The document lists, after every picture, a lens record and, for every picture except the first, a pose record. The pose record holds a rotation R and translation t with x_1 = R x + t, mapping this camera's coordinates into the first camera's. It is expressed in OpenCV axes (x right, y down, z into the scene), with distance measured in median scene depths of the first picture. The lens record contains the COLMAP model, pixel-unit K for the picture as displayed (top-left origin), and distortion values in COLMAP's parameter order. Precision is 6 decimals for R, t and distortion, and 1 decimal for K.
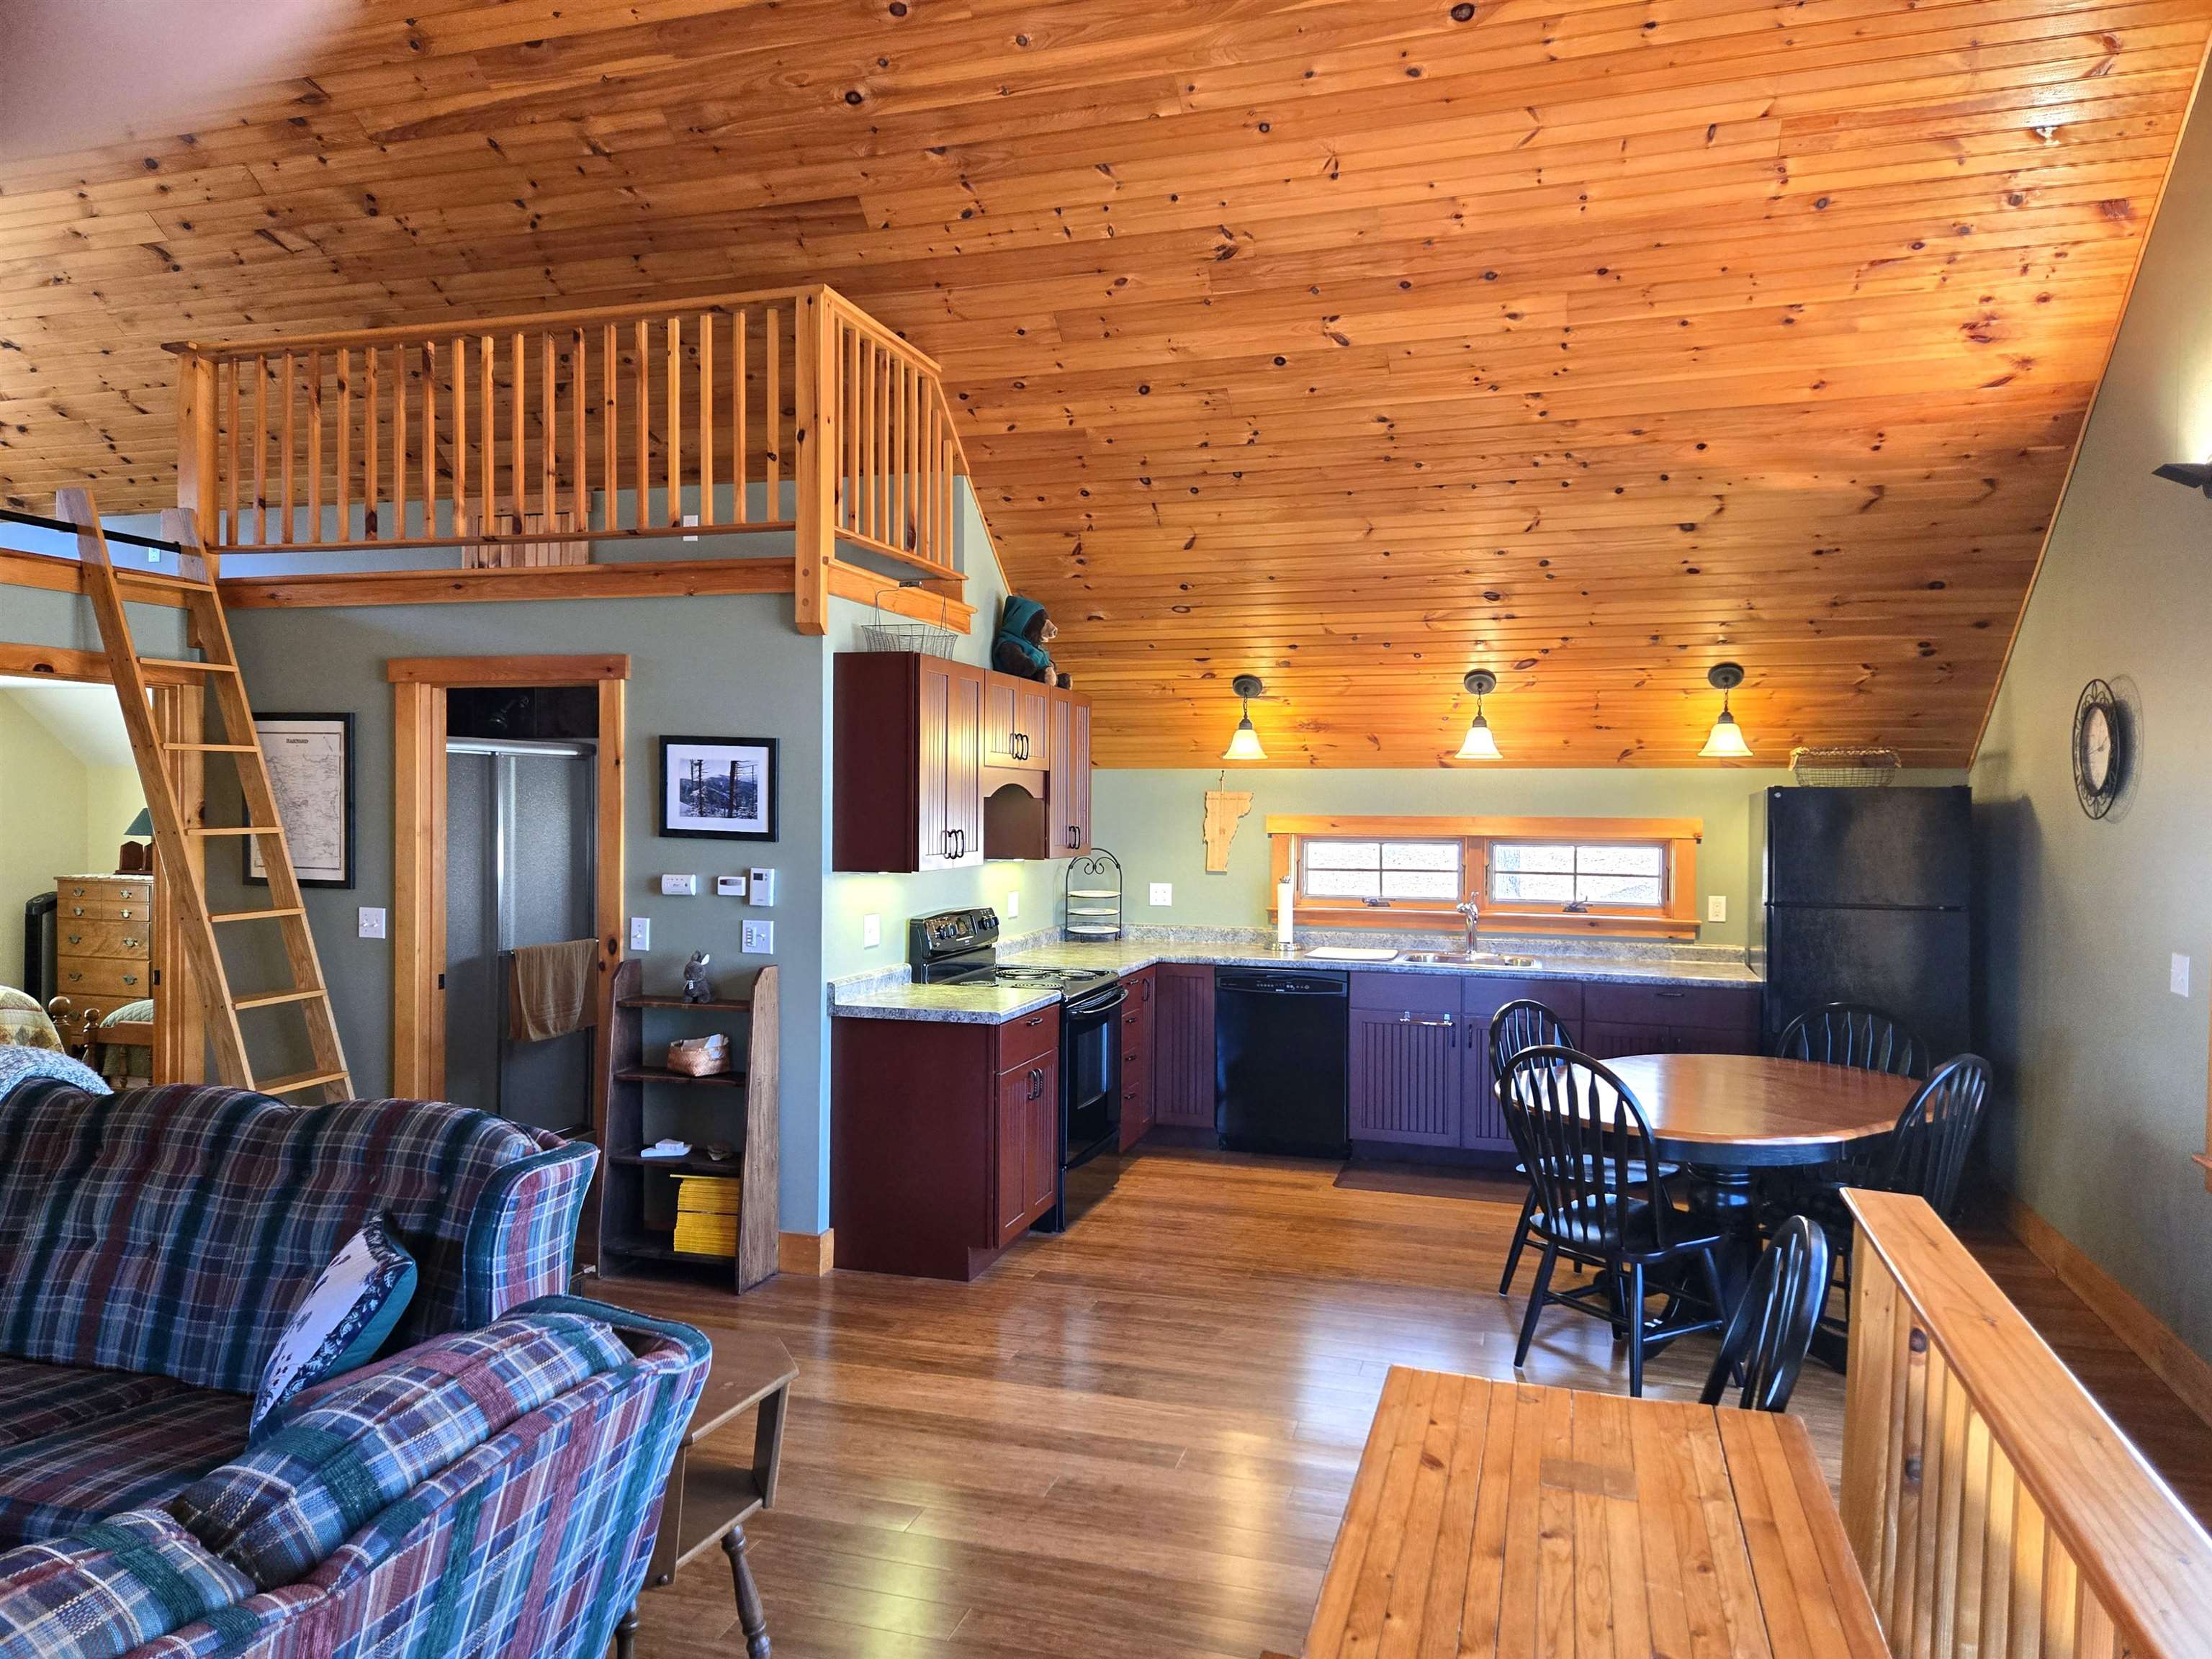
lens RADIAL K [[1478.9, 0, 1112.1], [0, 1478.9, 826.5], [0, 0, 1]] dist [0.086874, -0.071534]
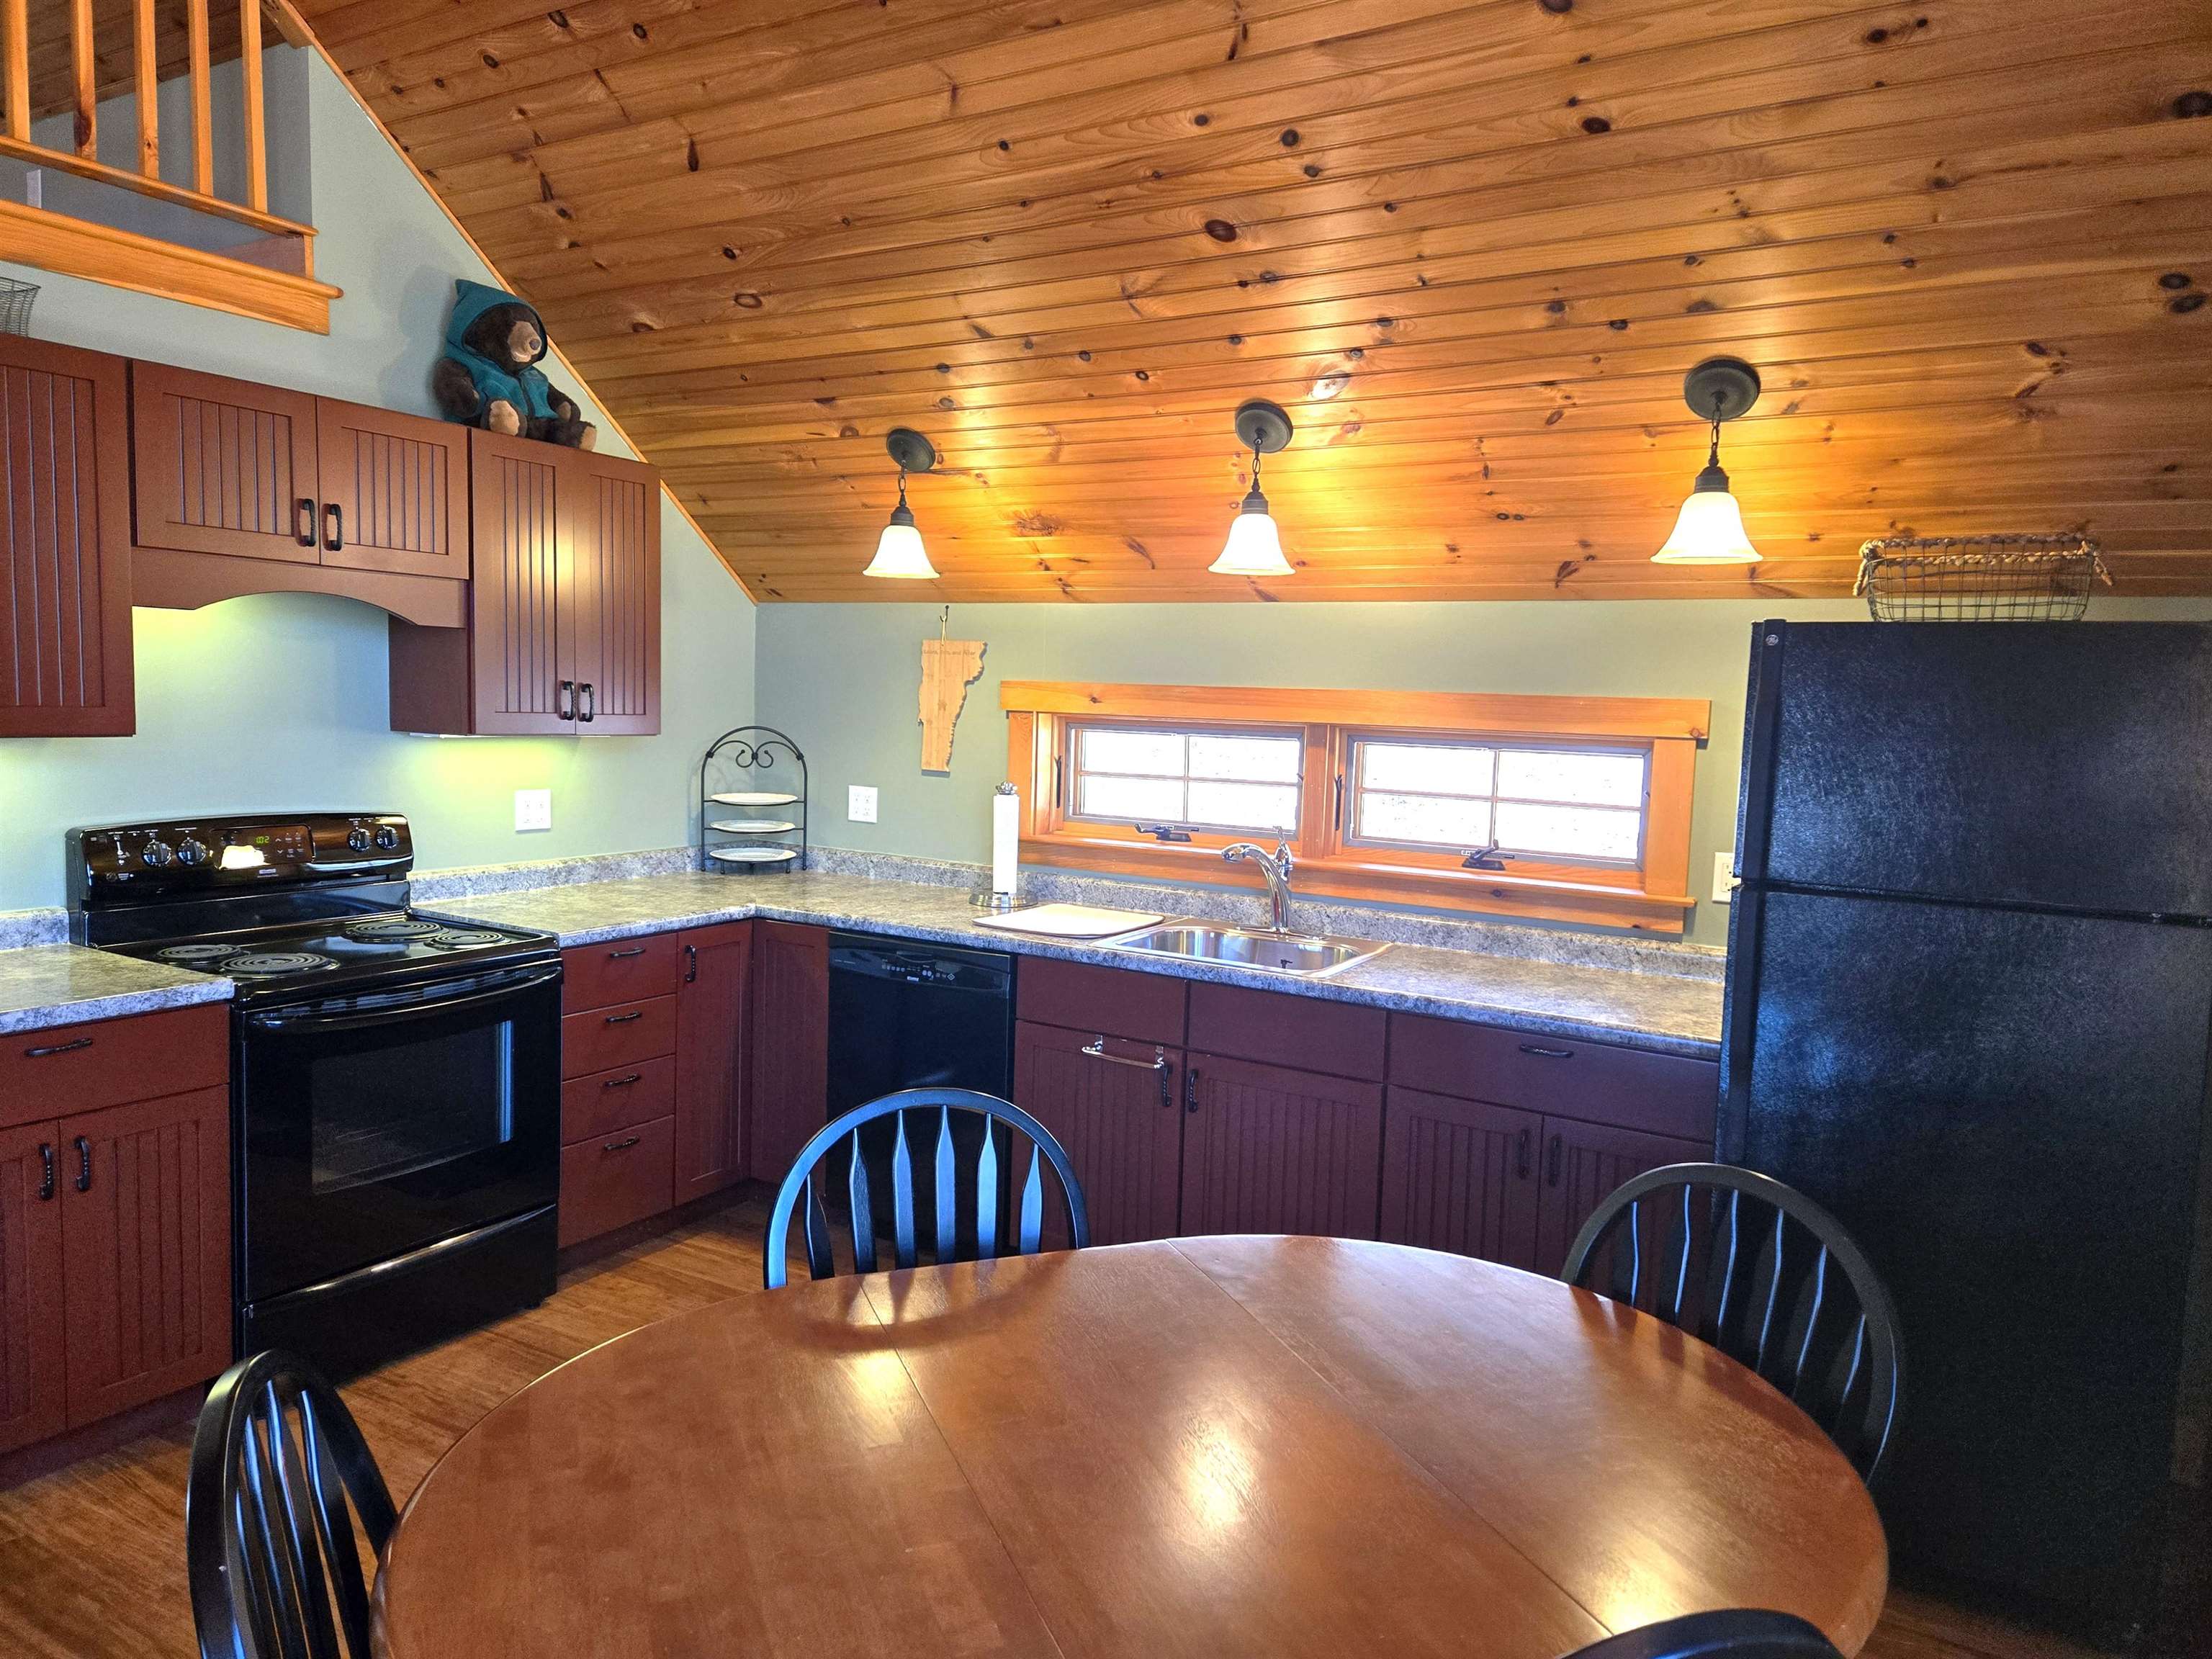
lens RADIAL K [[1478.9, 0, 1112.1], [0, 1478.9, 826.5], [0, 0, 1]] dist [0.086874, -0.071534]
pose [[0.971250, 0.046859, -0.233405, 0.359249], [-0.030925, 0.996963, 0.071470, 0.008658], [0.236045, -0.062197, 0.969750, 0.516585]]
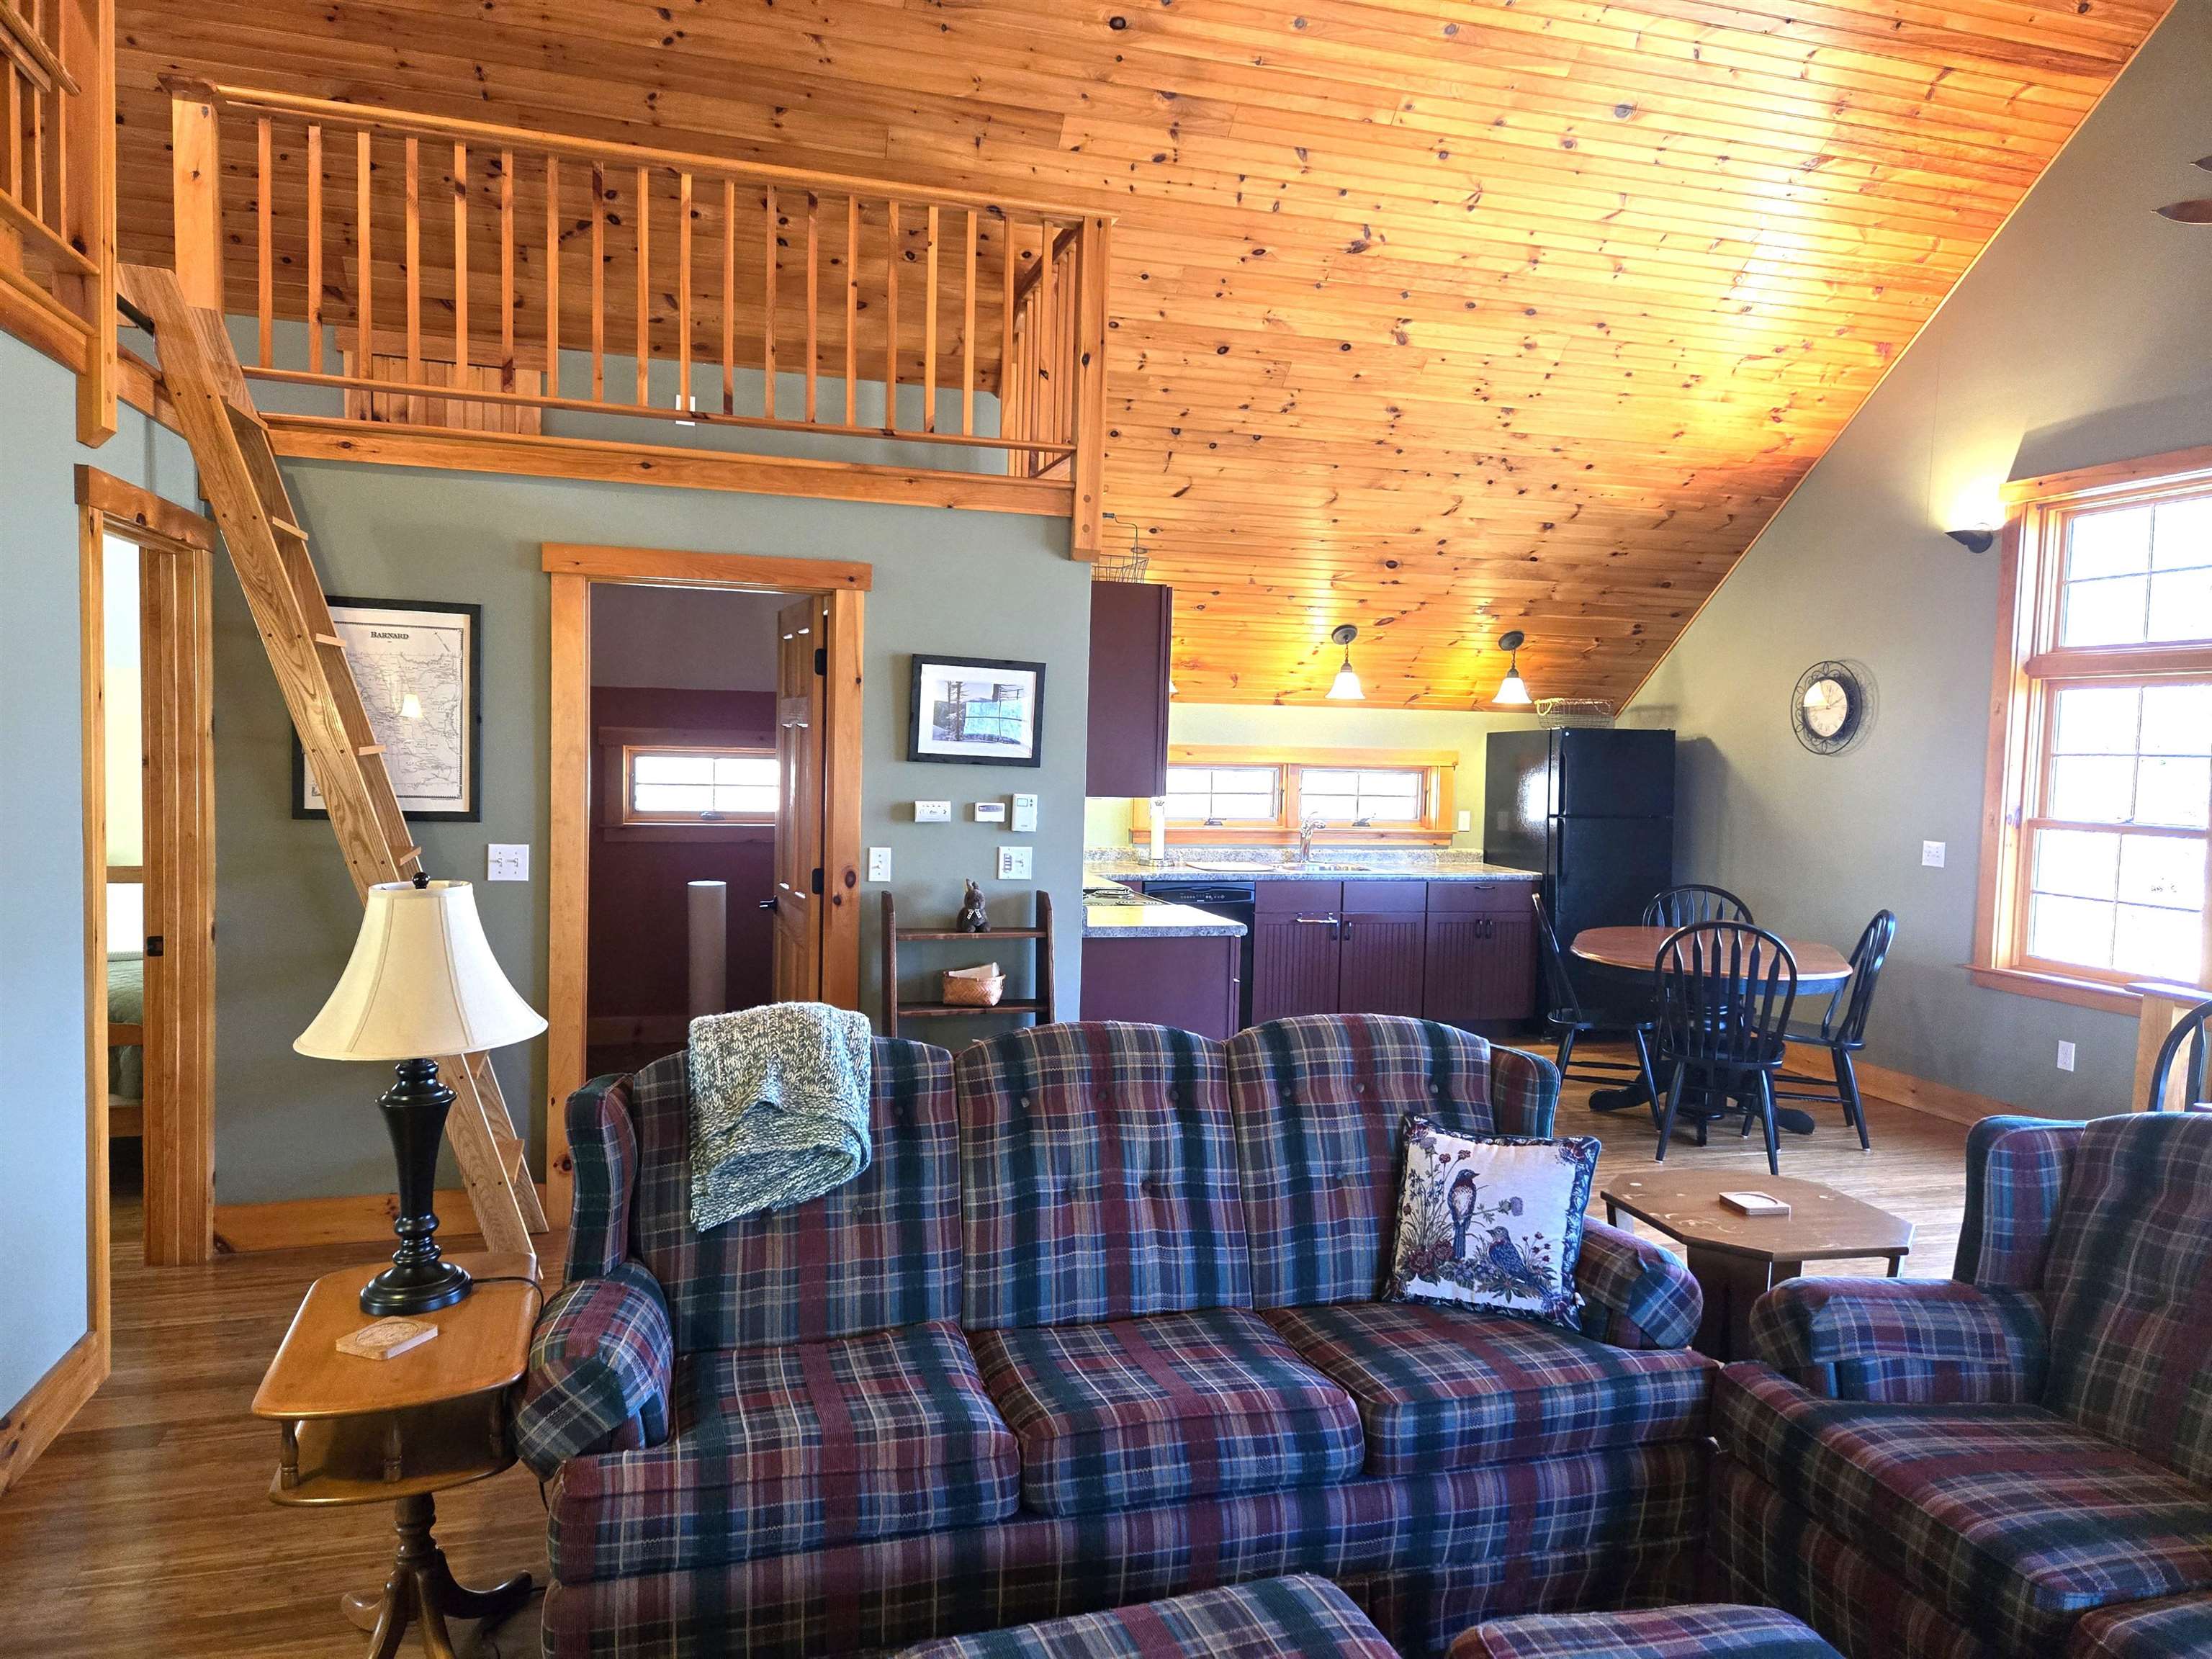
lens RADIAL K [[1486.0, 0, 1090.0], [0, 1486.0, 821.3], [0, 0, 1]] dist [0.091561, -0.085852]
pose [[0.829809, -0.016526, 0.557802, -0.649229], [-0.009815, 0.998975, 0.044198, 0.001739], [-0.557960, -0.042151, 0.828796, 0.131510]]
